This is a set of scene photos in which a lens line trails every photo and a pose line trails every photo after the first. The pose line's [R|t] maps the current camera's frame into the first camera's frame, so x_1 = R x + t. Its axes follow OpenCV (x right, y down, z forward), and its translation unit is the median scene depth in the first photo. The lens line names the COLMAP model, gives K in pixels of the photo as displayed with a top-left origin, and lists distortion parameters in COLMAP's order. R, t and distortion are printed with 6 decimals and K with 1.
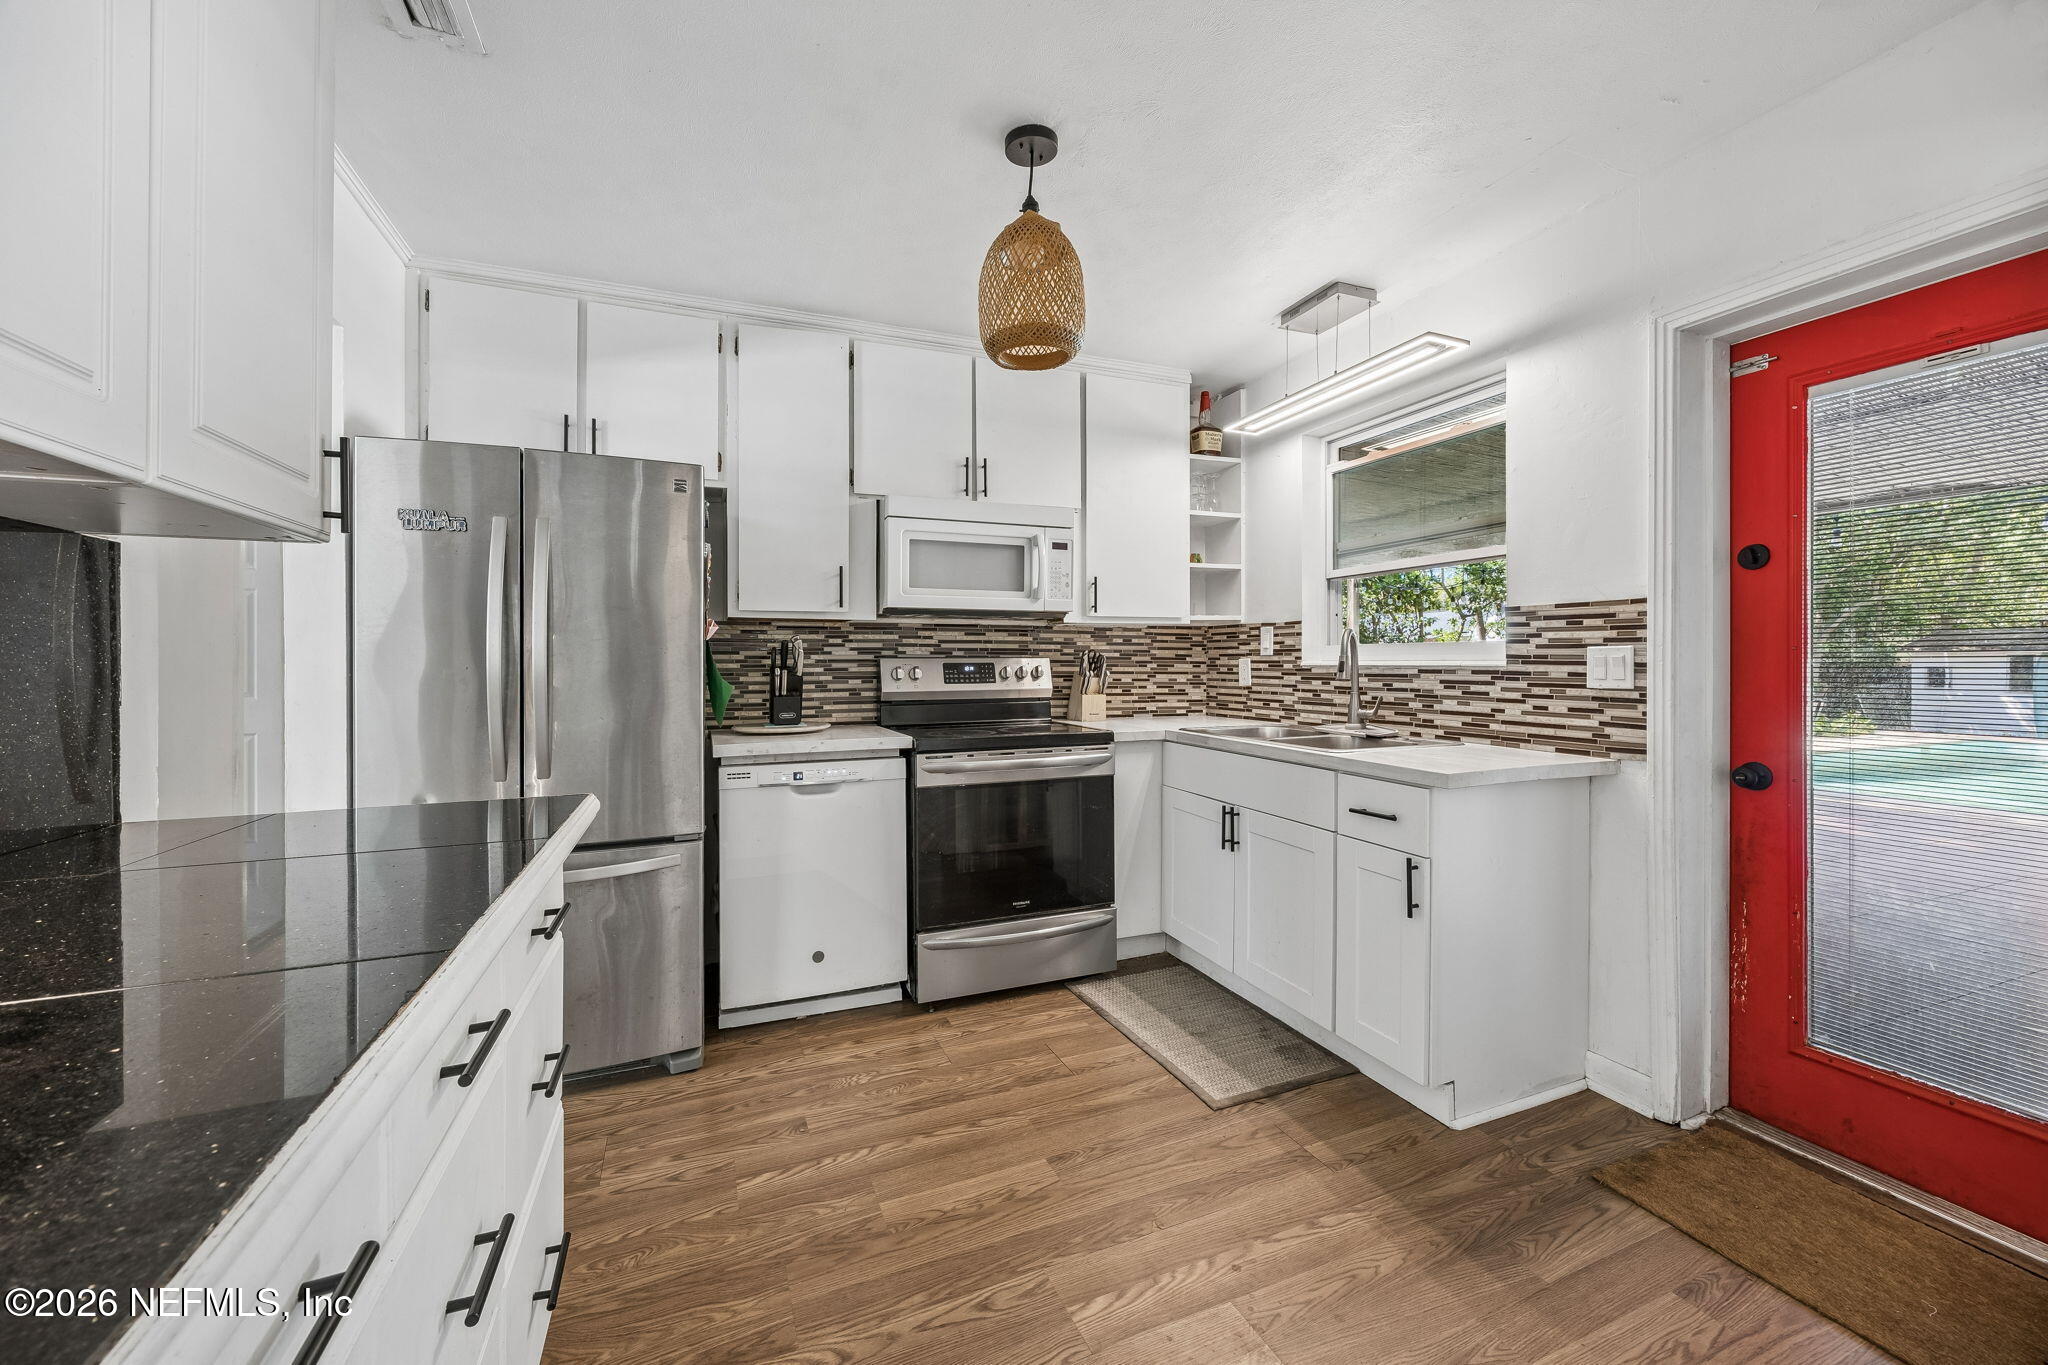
lens RADIAL K [[795.1, 0, 1025.2], [0, 795.1, 585.0], [0, 0, 1]] dist [-0.002277, -0.000254]
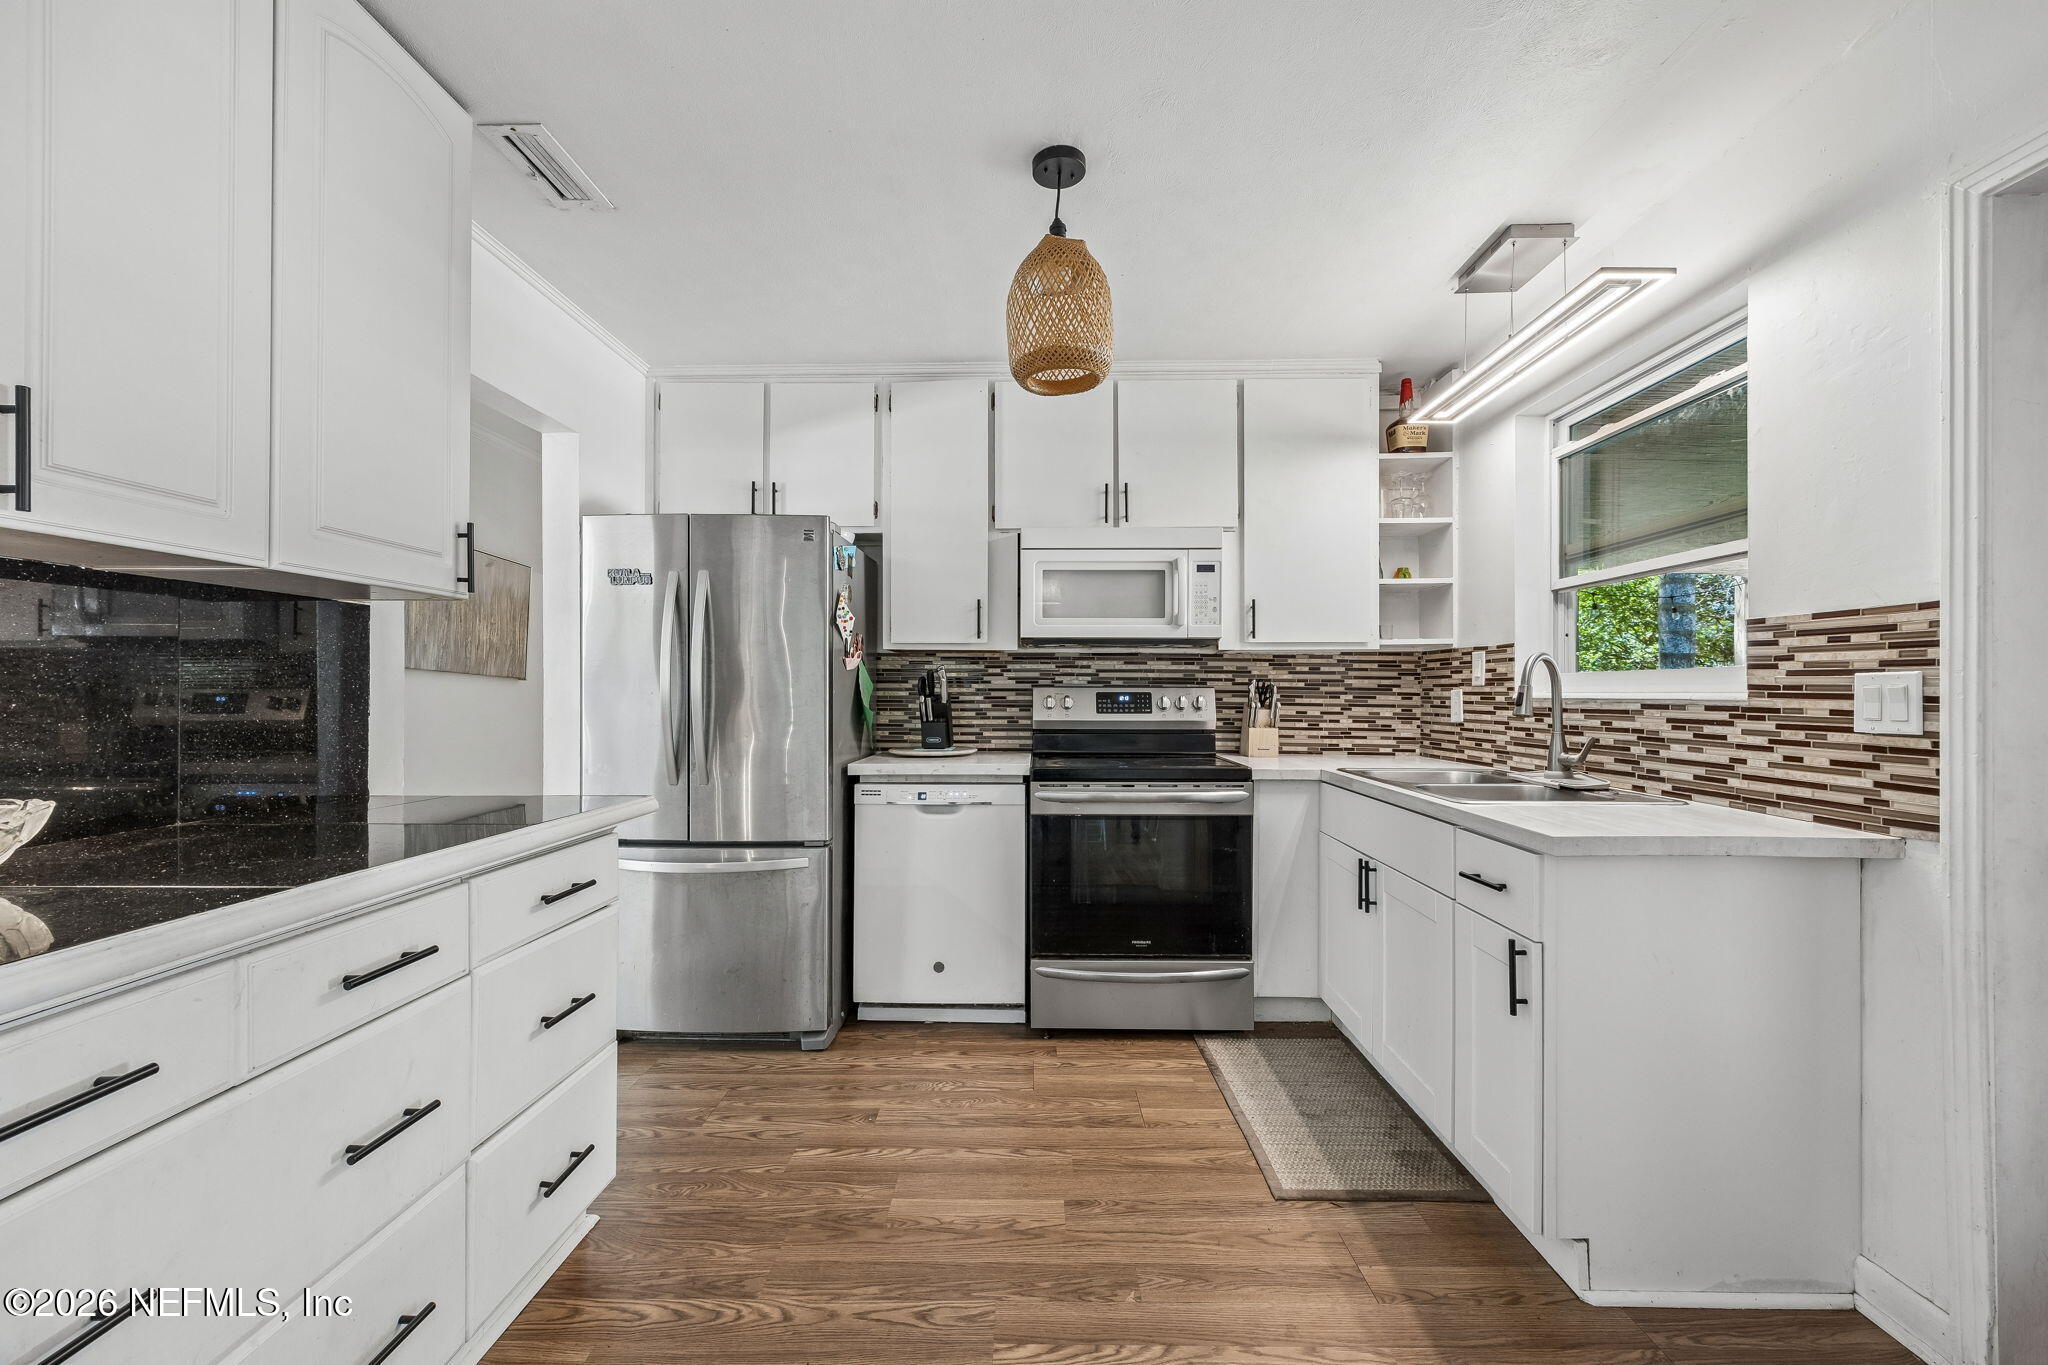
lens RADIAL K [[810.0, 0, 1029.1], [0, 810.0, 607.7], [0, 0, 1]] dist [0.001275, -0.000263]
pose [[0.917315, -0.035558, -0.396571, 0.260690], [0.032203, 0.999367, -0.015116, 0.005901], [0.396857, 0.001096, 0.917880, 0.044356]]
